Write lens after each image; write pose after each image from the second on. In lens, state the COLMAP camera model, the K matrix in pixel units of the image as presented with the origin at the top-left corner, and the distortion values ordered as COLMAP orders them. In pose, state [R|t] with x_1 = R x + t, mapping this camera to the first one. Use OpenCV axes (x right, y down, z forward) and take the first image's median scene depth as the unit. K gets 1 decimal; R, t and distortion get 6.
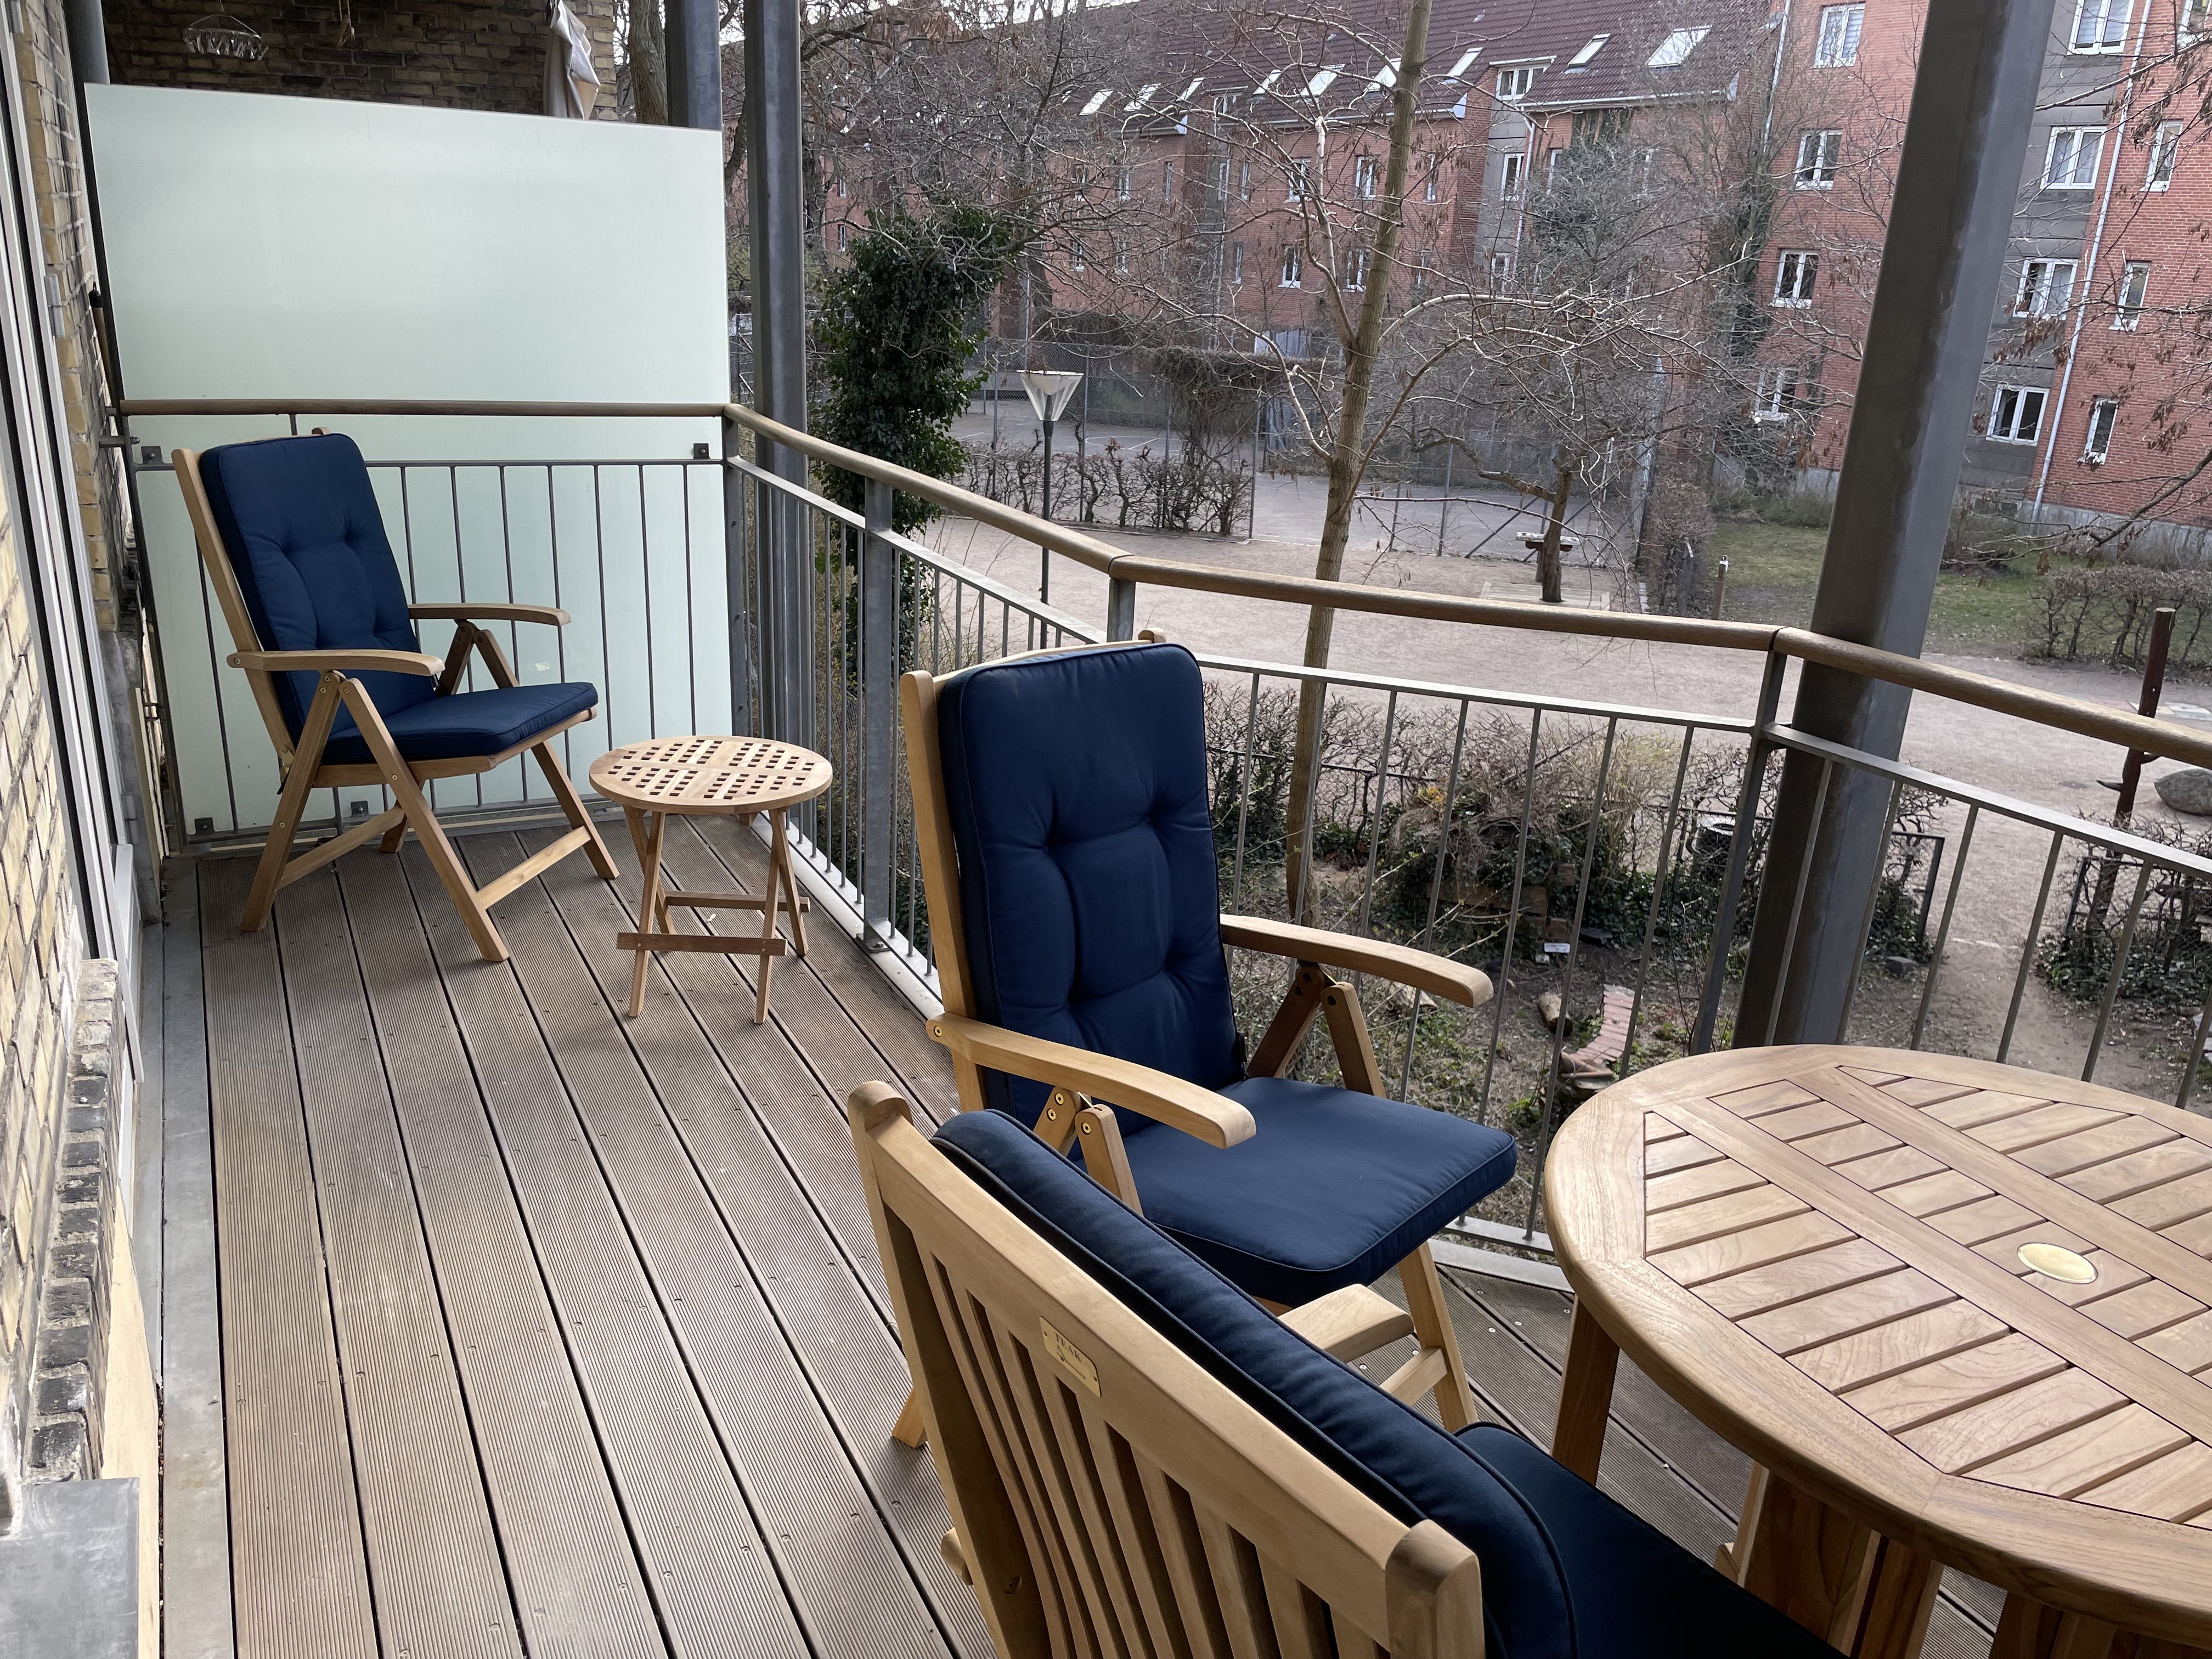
lens RADIAL K [[1672.5, 0, 1106.0], [0, 1672.5, 829.5], [0, 0, 1]] dist [0.076590, -0.092456]
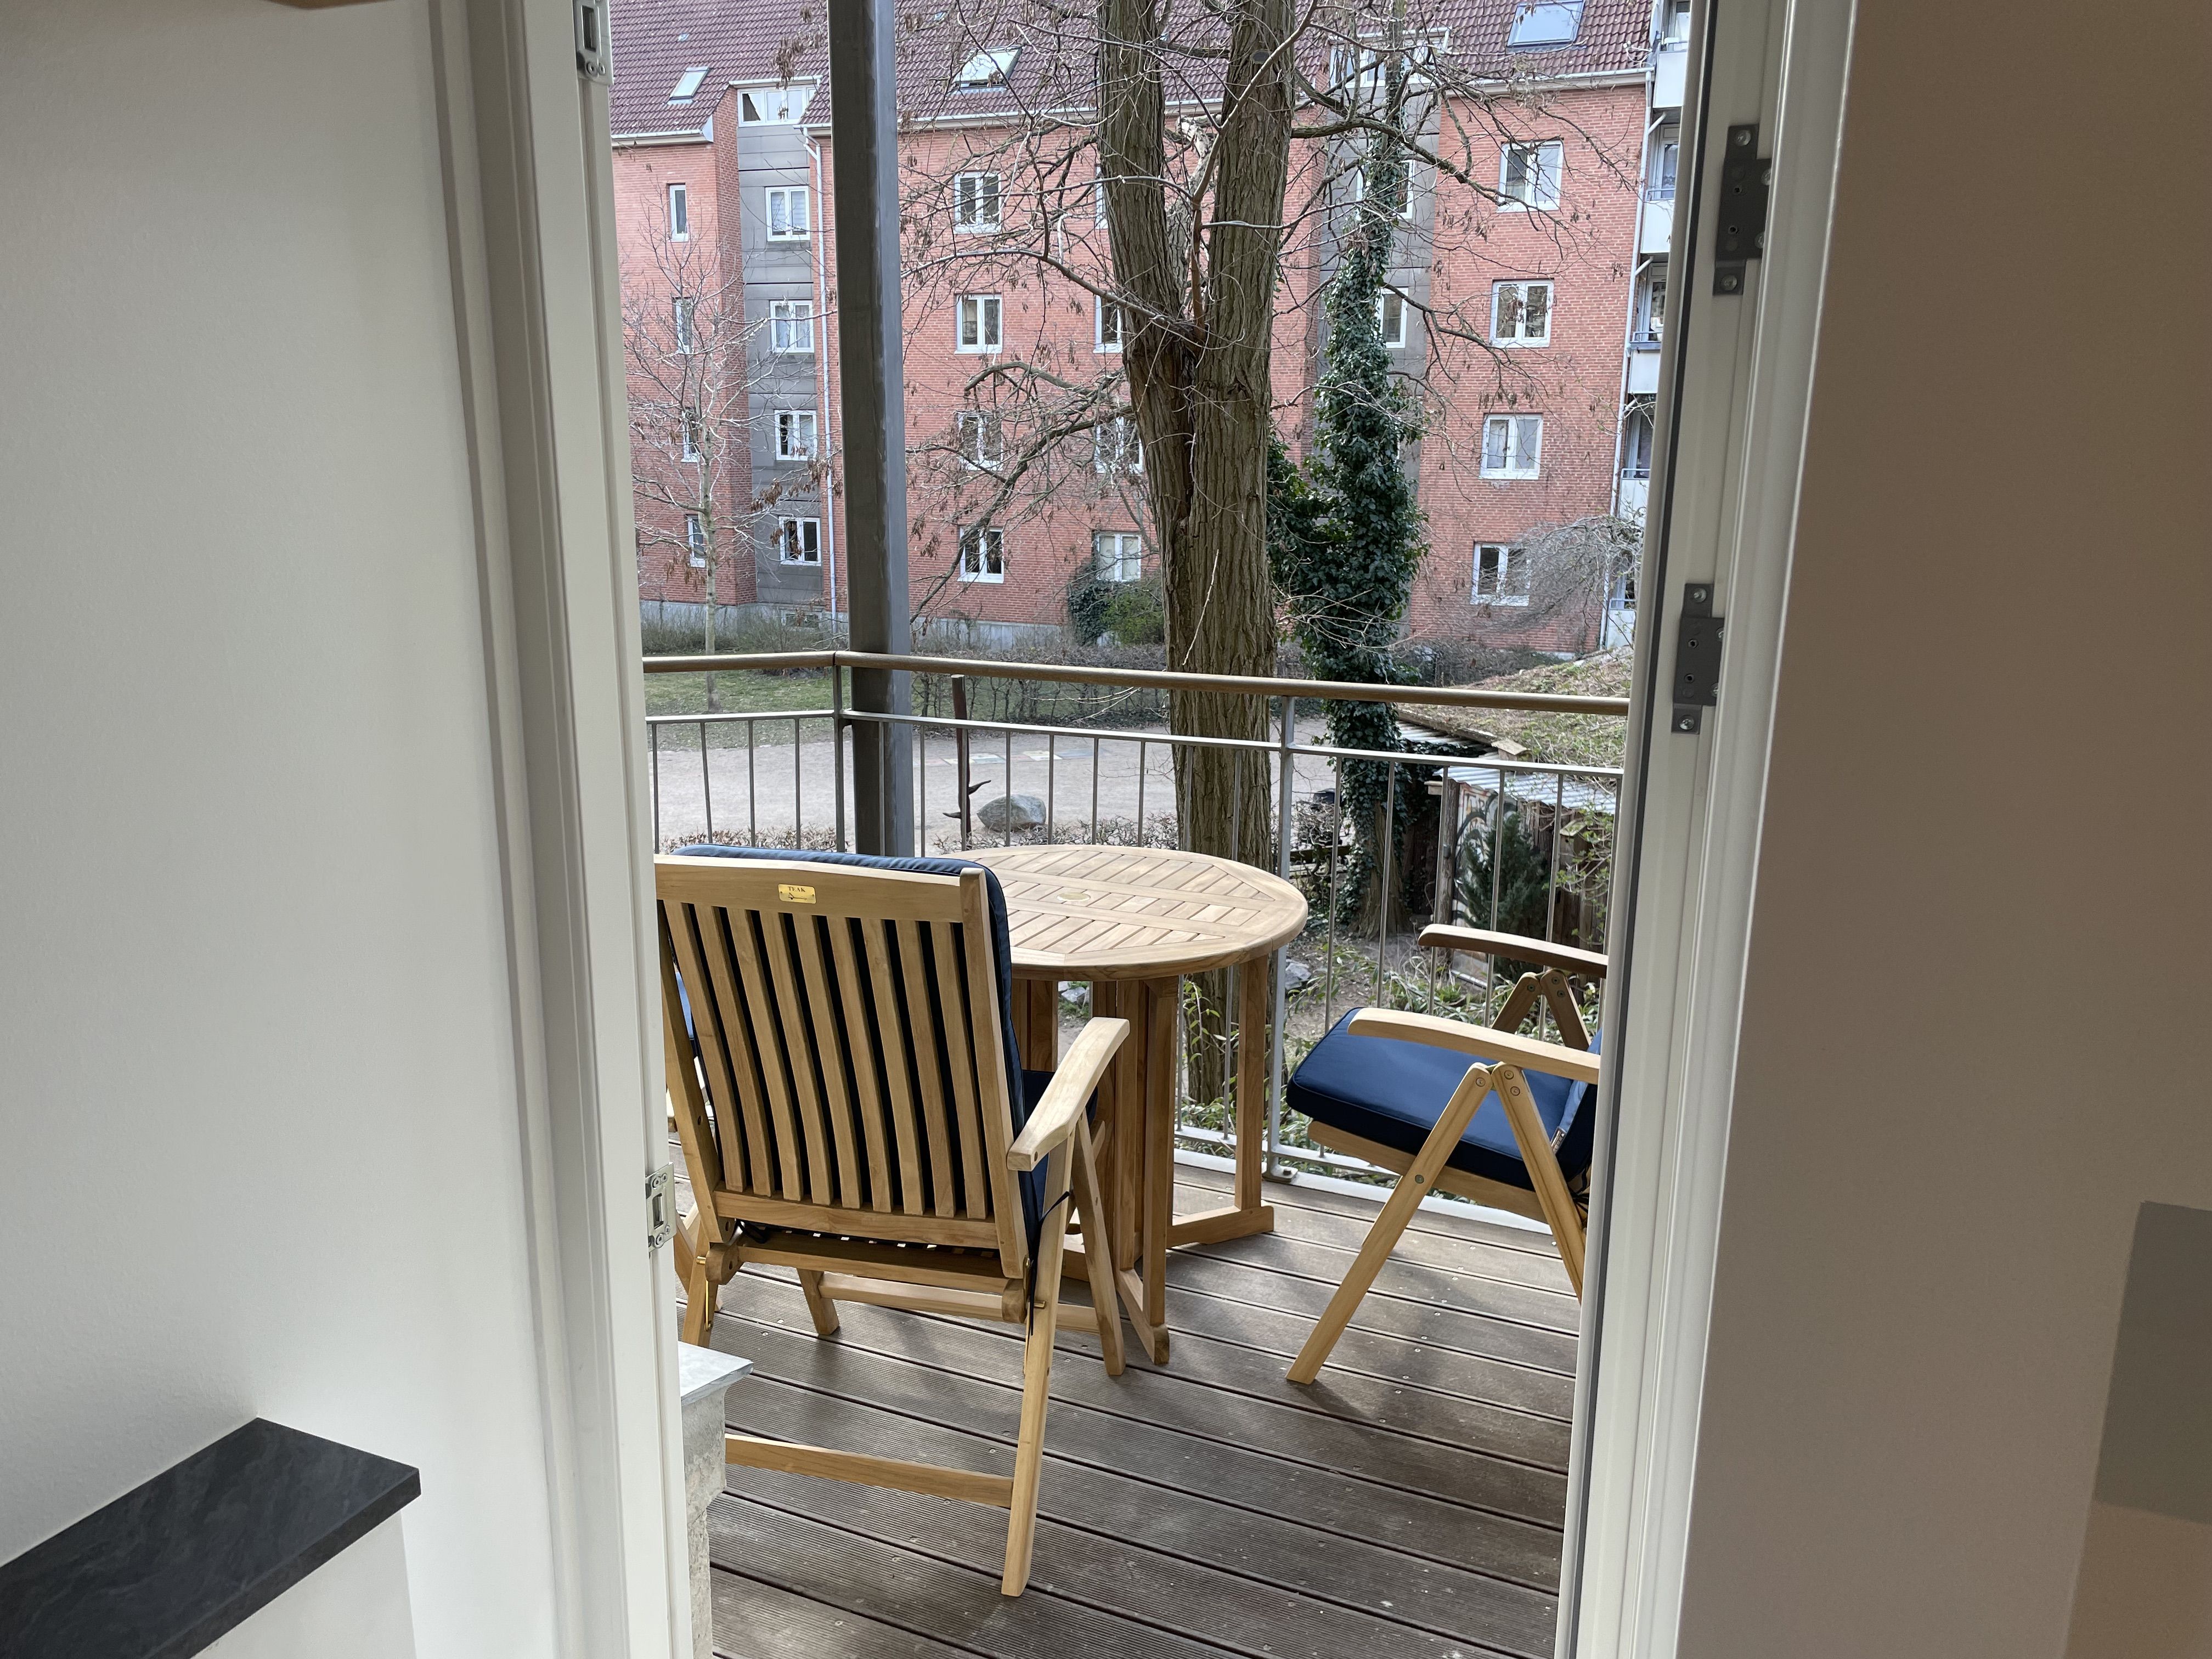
lens RADIAL K [[1672.5, 0, 1106.0], [0, 1672.5, 829.5], [0, 0, 1]] dist [0.076590, -0.092456]
pose [[0.783937, -0.178771, 0.594545, -0.028939], [0.228224, 0.973574, -0.008184, 0.008933], [-0.577371, 0.142105, 0.804021, -0.032702]]
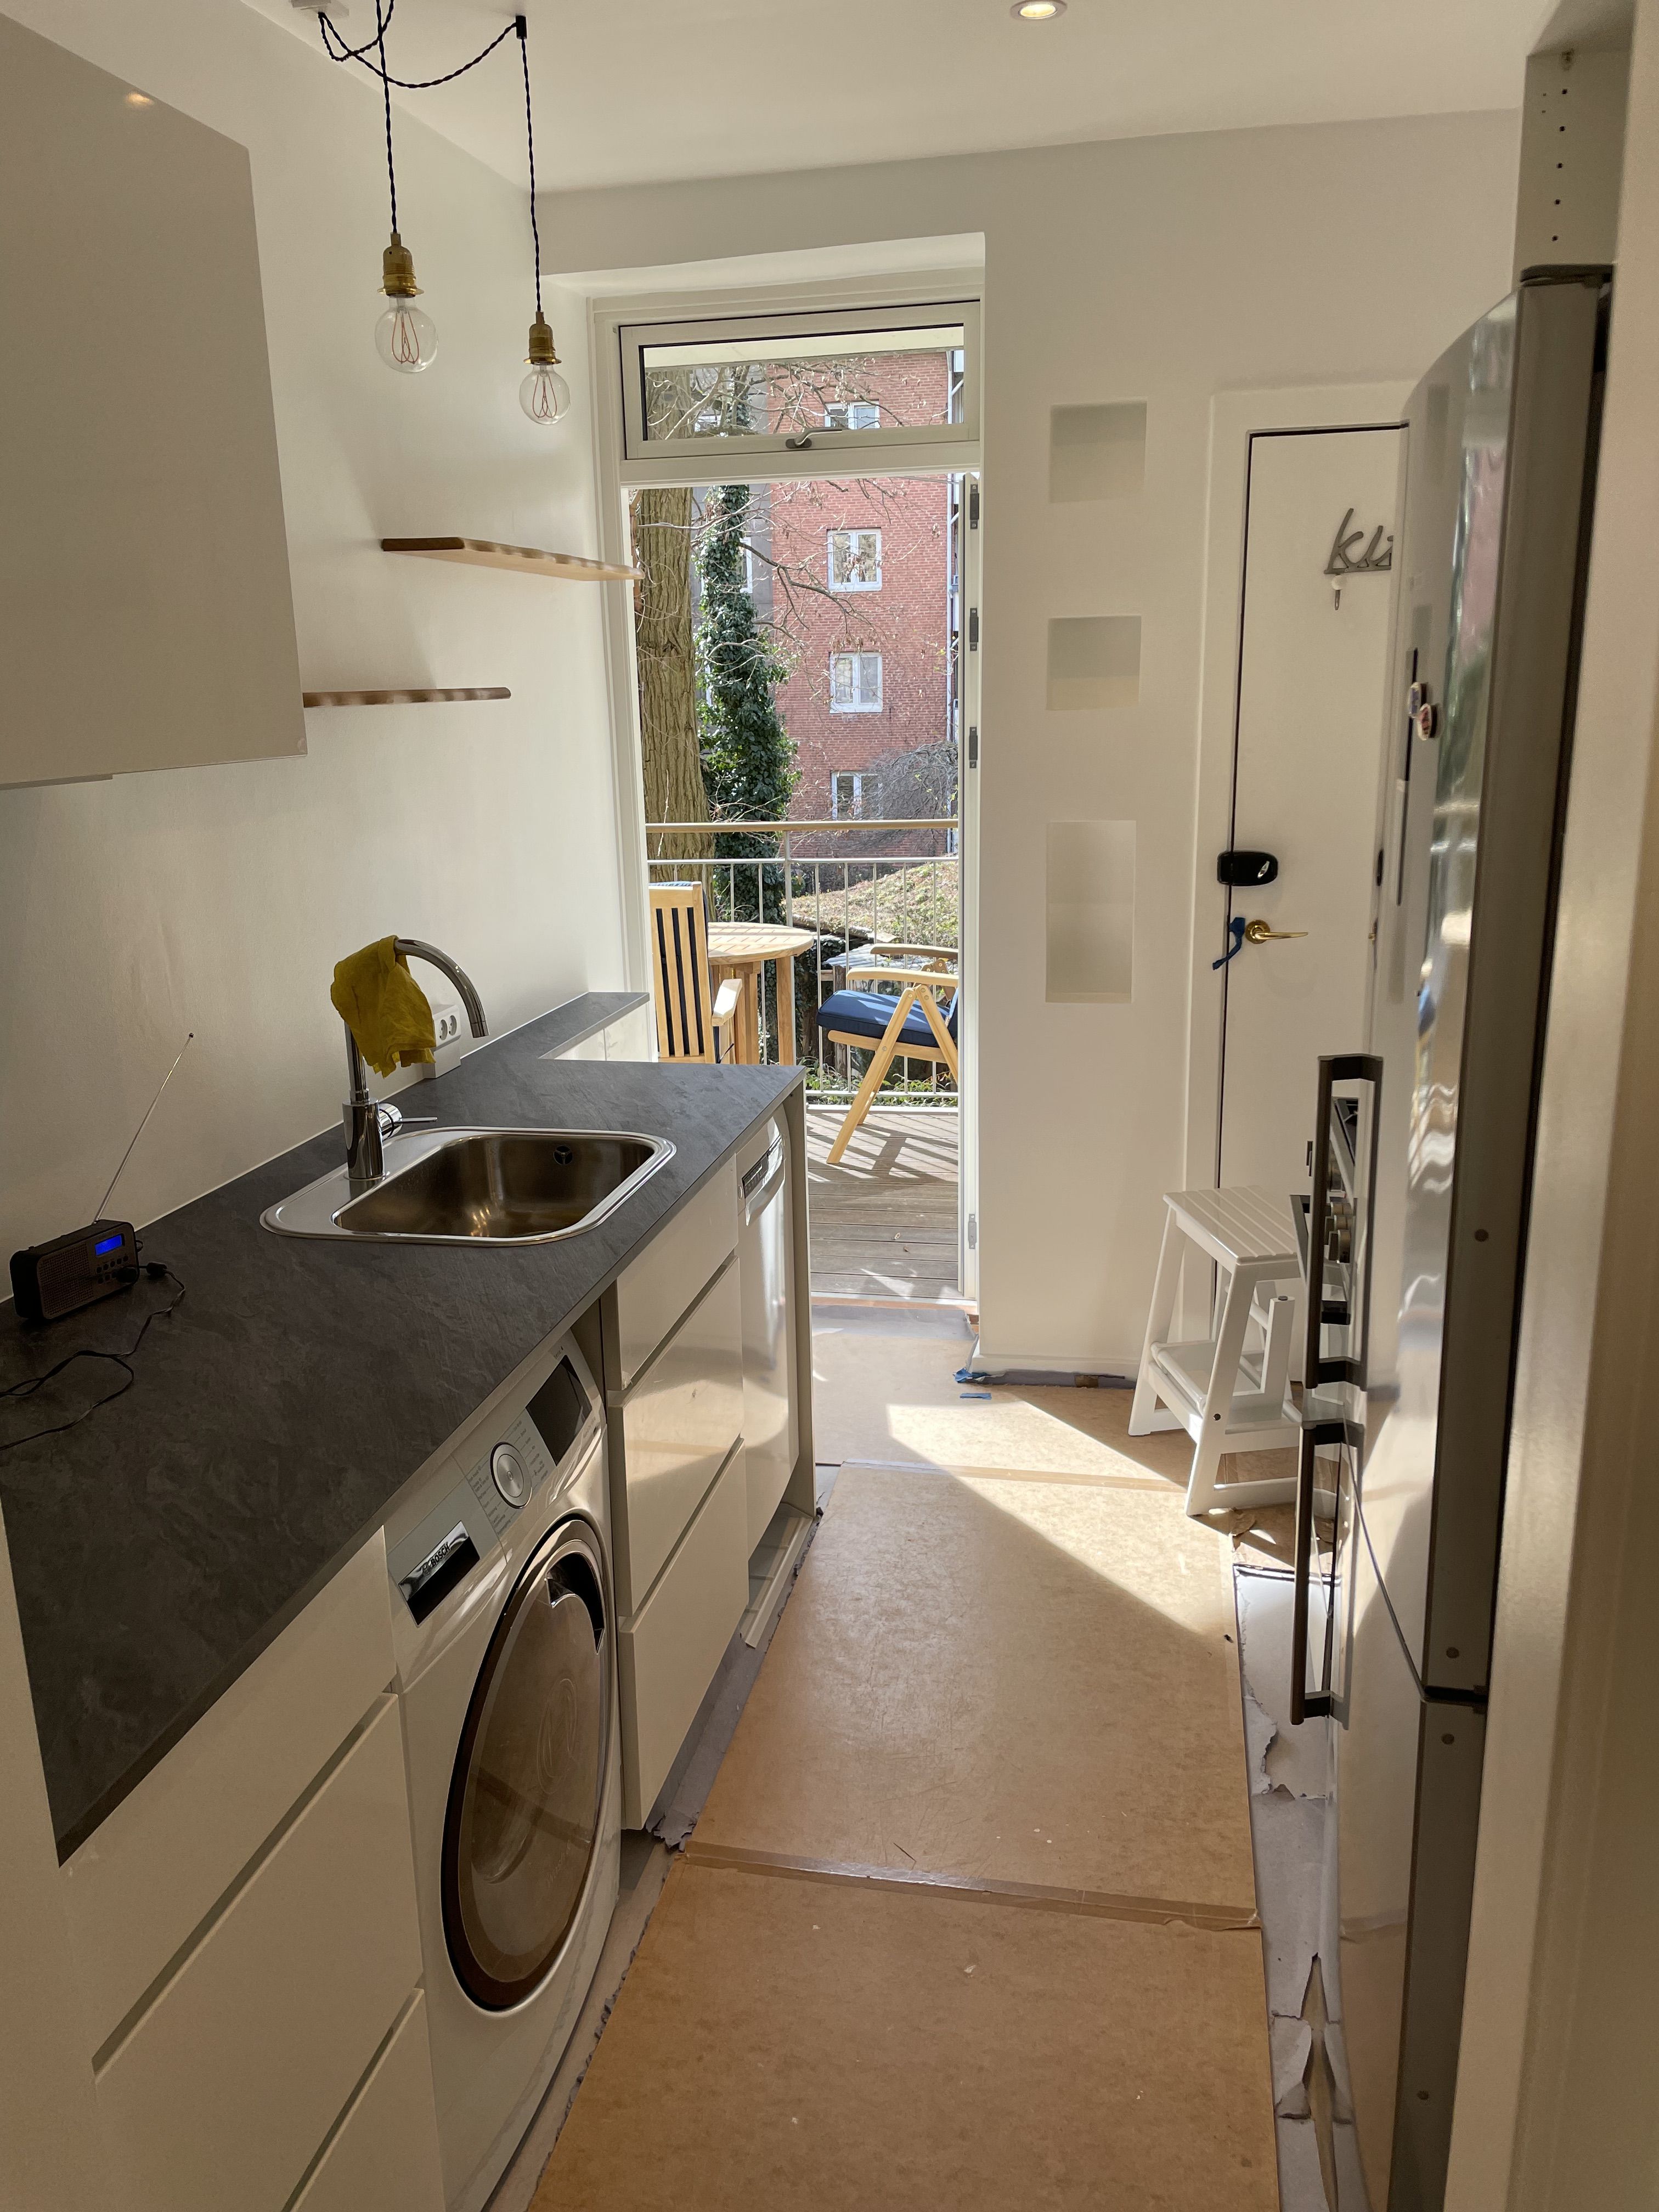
lens RADIAL K [[1672.5, 0, 829.5], [0, 1672.5, 1106.0], [0, 0, 1]] dist [0.076590, -0.092456]
pose [[0.628922, -0.251028, 0.735828, -0.121084], [0.302819, 0.950792, 0.065540, 0.024884], [-0.716071, 0.181603, 0.673990, -0.095993]]
